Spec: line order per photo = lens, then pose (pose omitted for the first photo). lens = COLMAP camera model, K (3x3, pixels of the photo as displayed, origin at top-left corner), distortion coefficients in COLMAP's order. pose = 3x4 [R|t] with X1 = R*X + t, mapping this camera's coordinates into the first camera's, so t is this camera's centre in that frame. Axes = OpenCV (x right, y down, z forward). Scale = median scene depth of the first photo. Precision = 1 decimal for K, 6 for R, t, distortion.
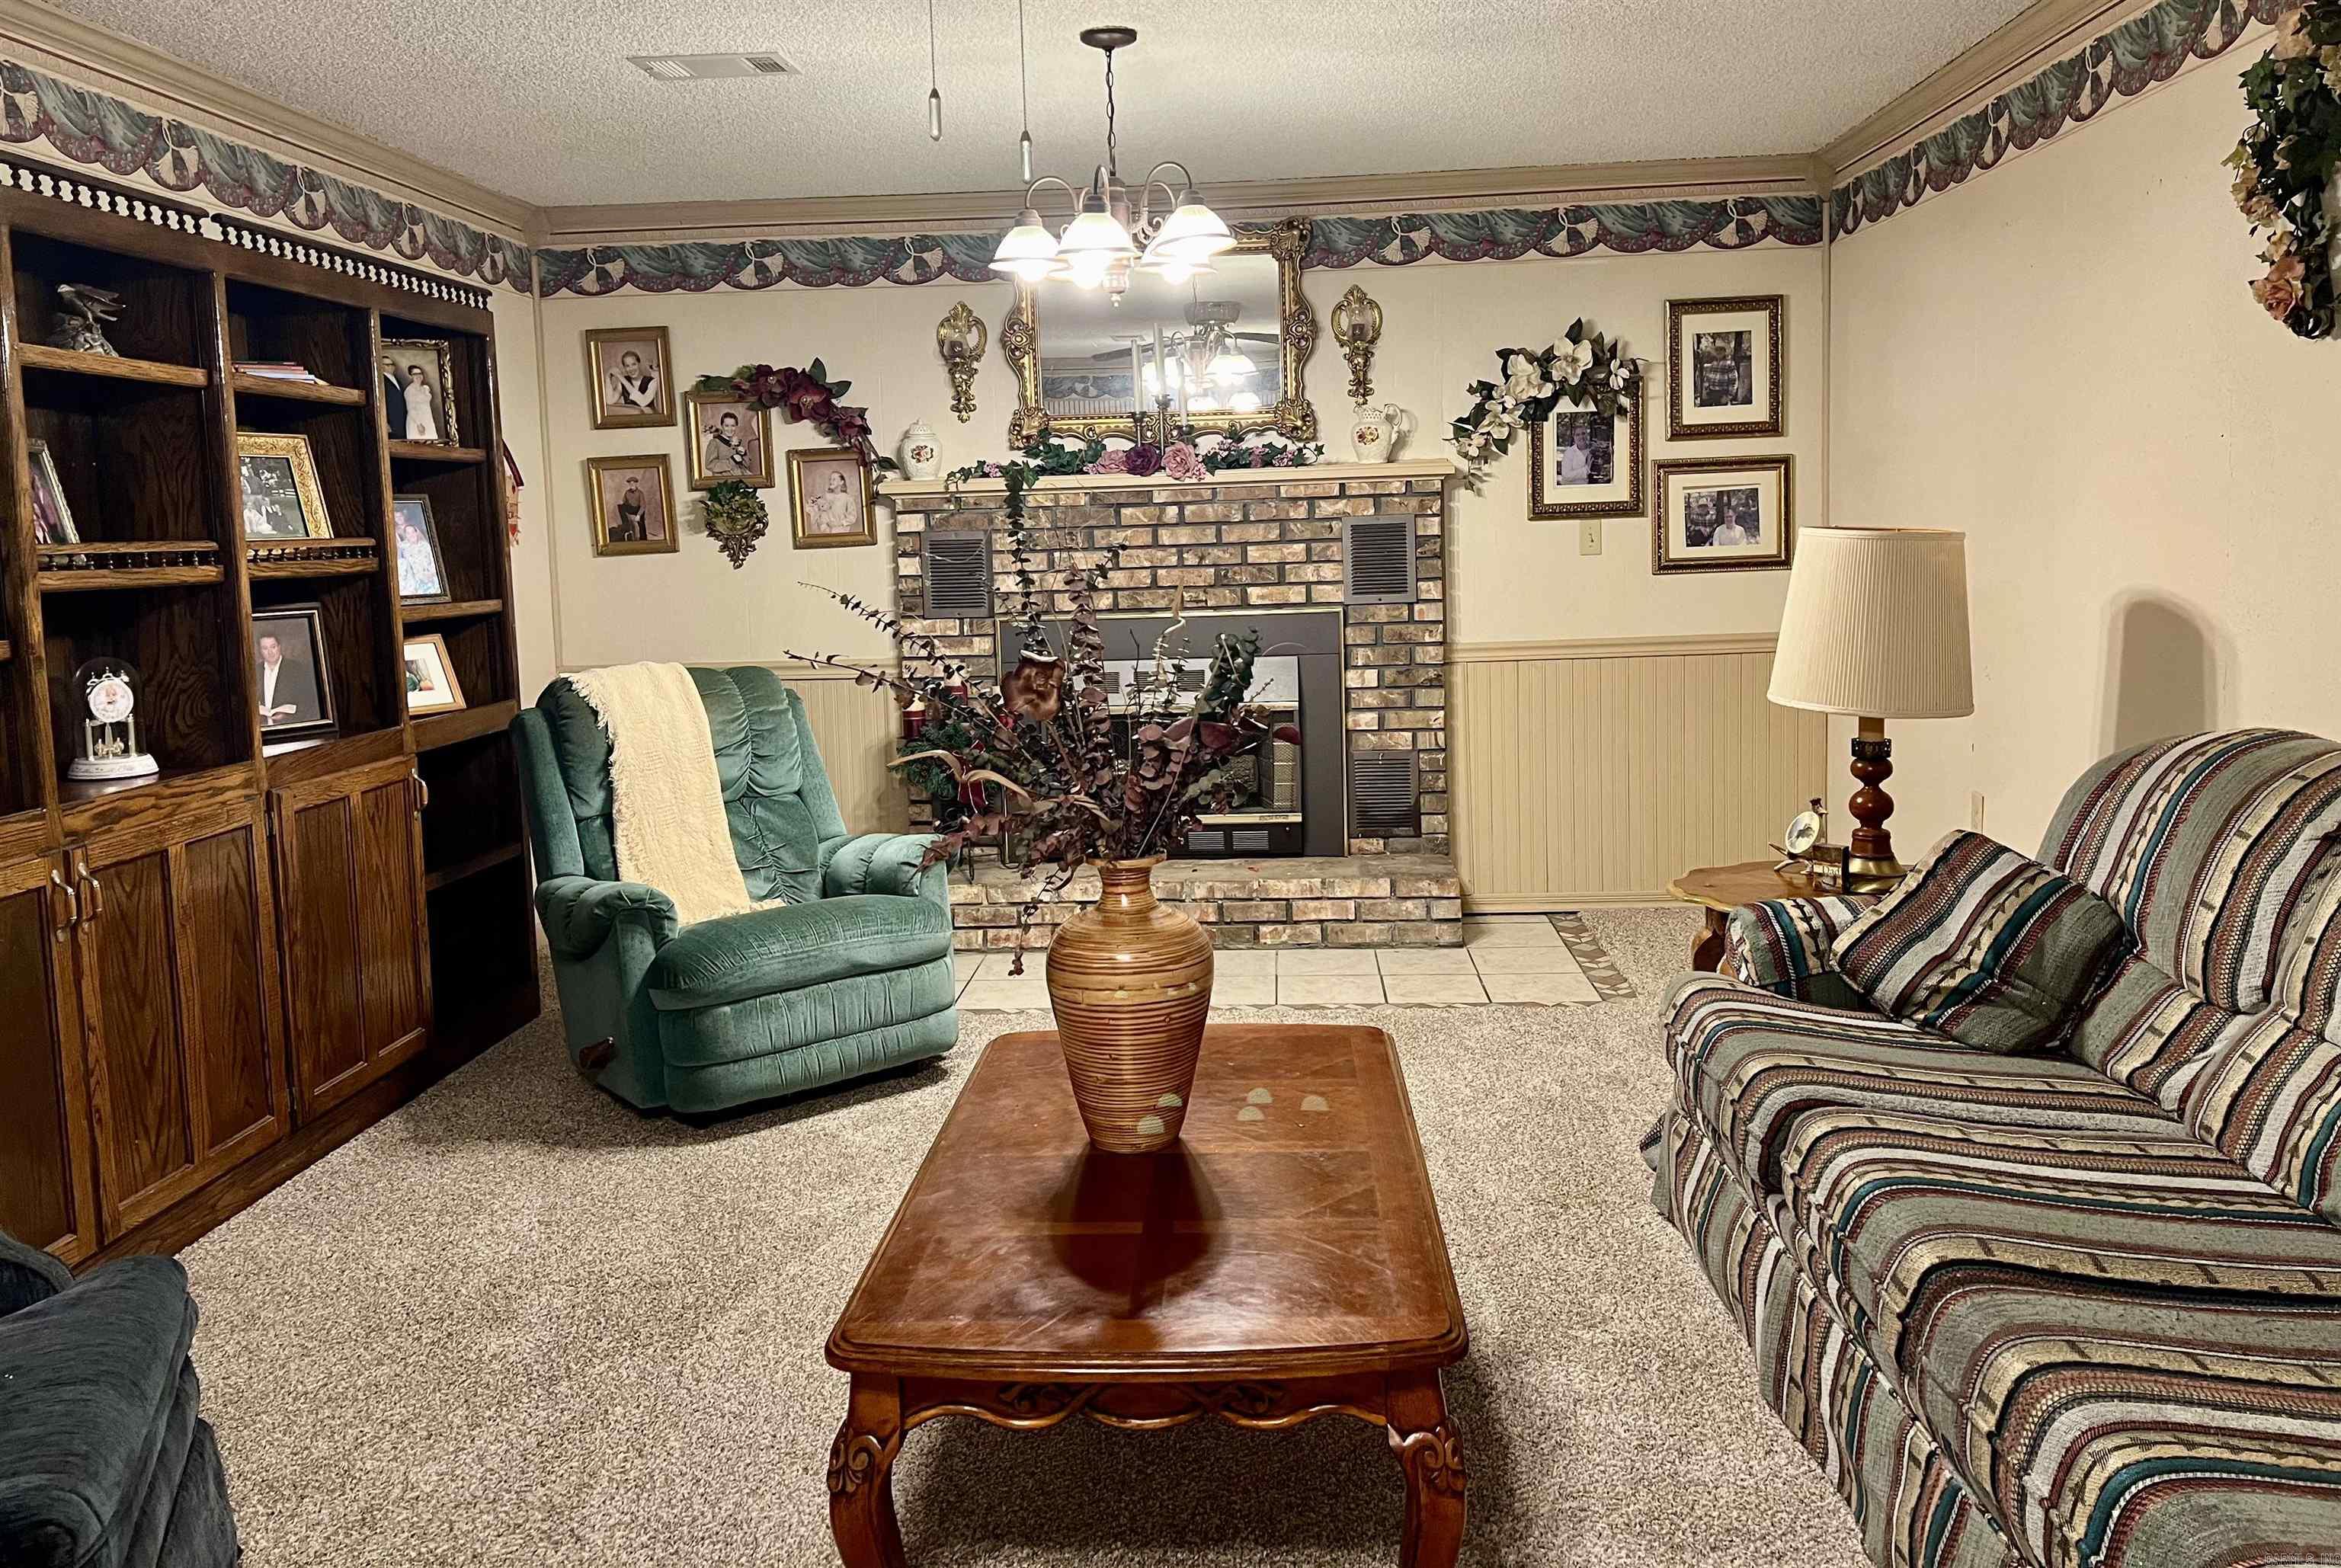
lens RADIAL K [[1705.9, 0, 1178.0], [0, 1705.9, 664.2], [0, 0, 1]] dist [0.053055, -0.135748]
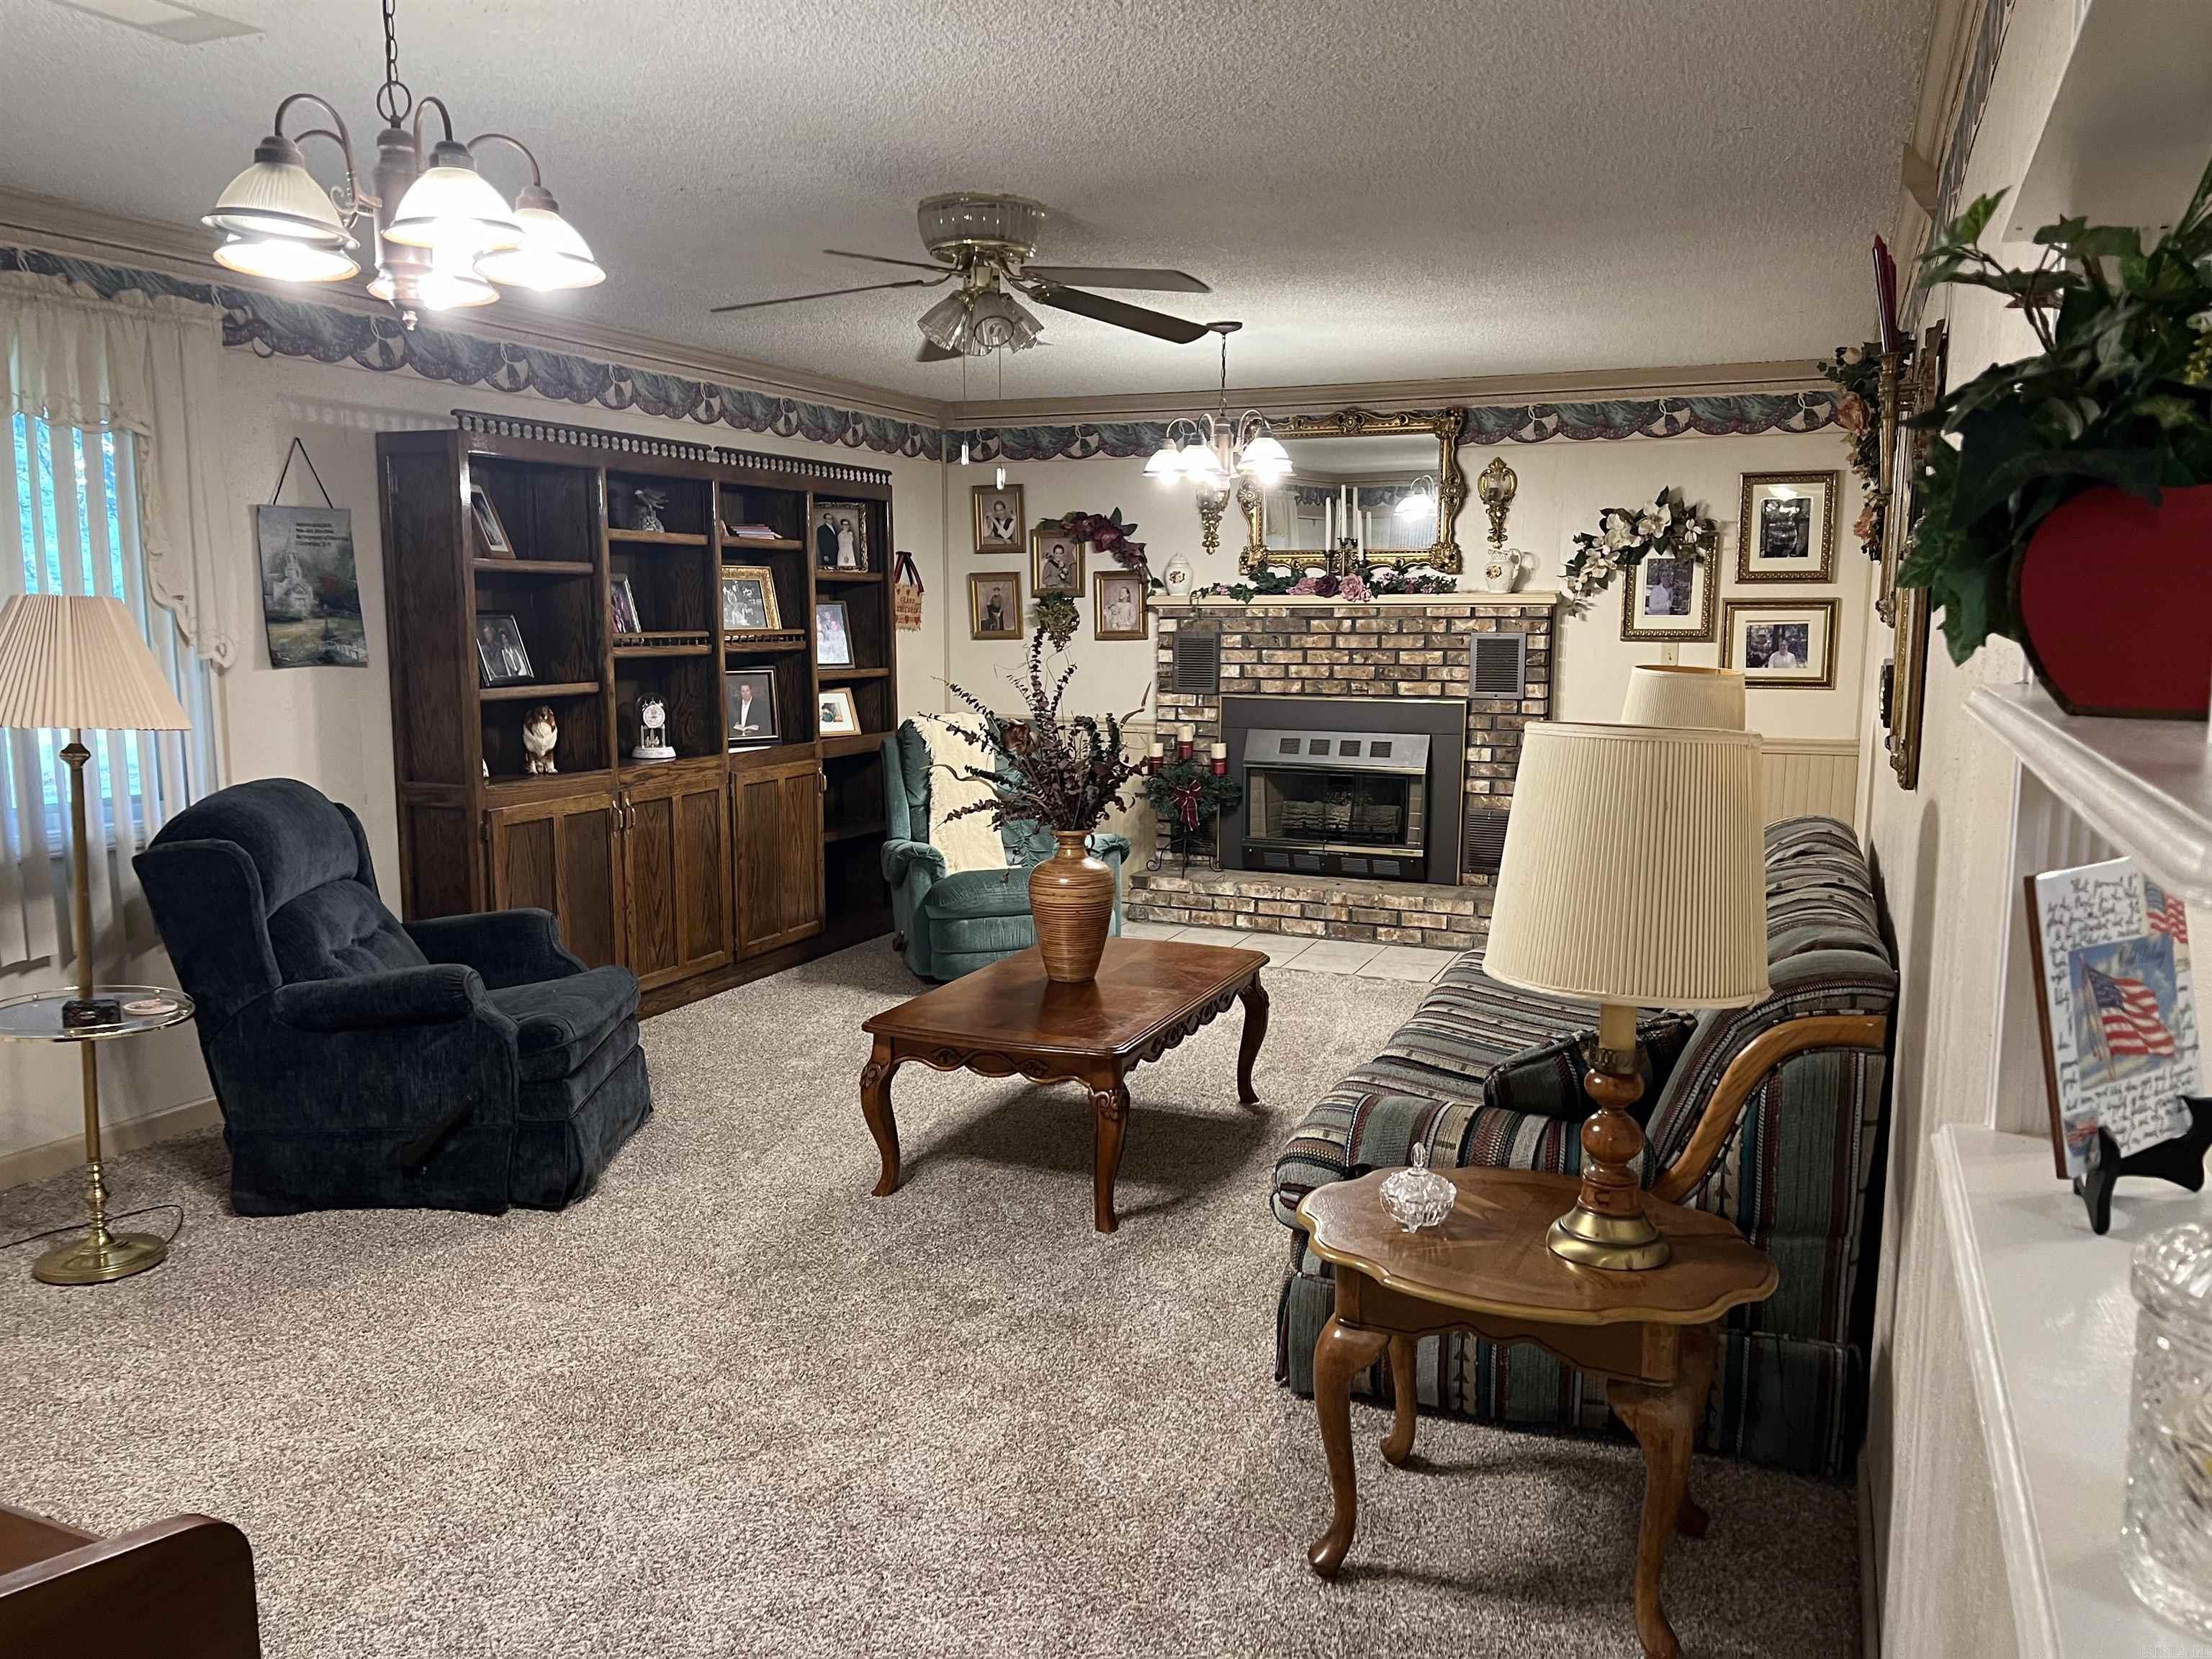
lens RADIAL K [[1646.2, 0, 1106.0], [0, 1646.2, 829.5], [0, 0, 1]] dist [-0.002282, -0.196477]
pose [[0.934301, 0.079483, -0.347512, 0.287667], [-0.058816, 0.995837, 0.069640, -0.005702], [0.351601, -0.044625, 0.935086, -0.310685]]
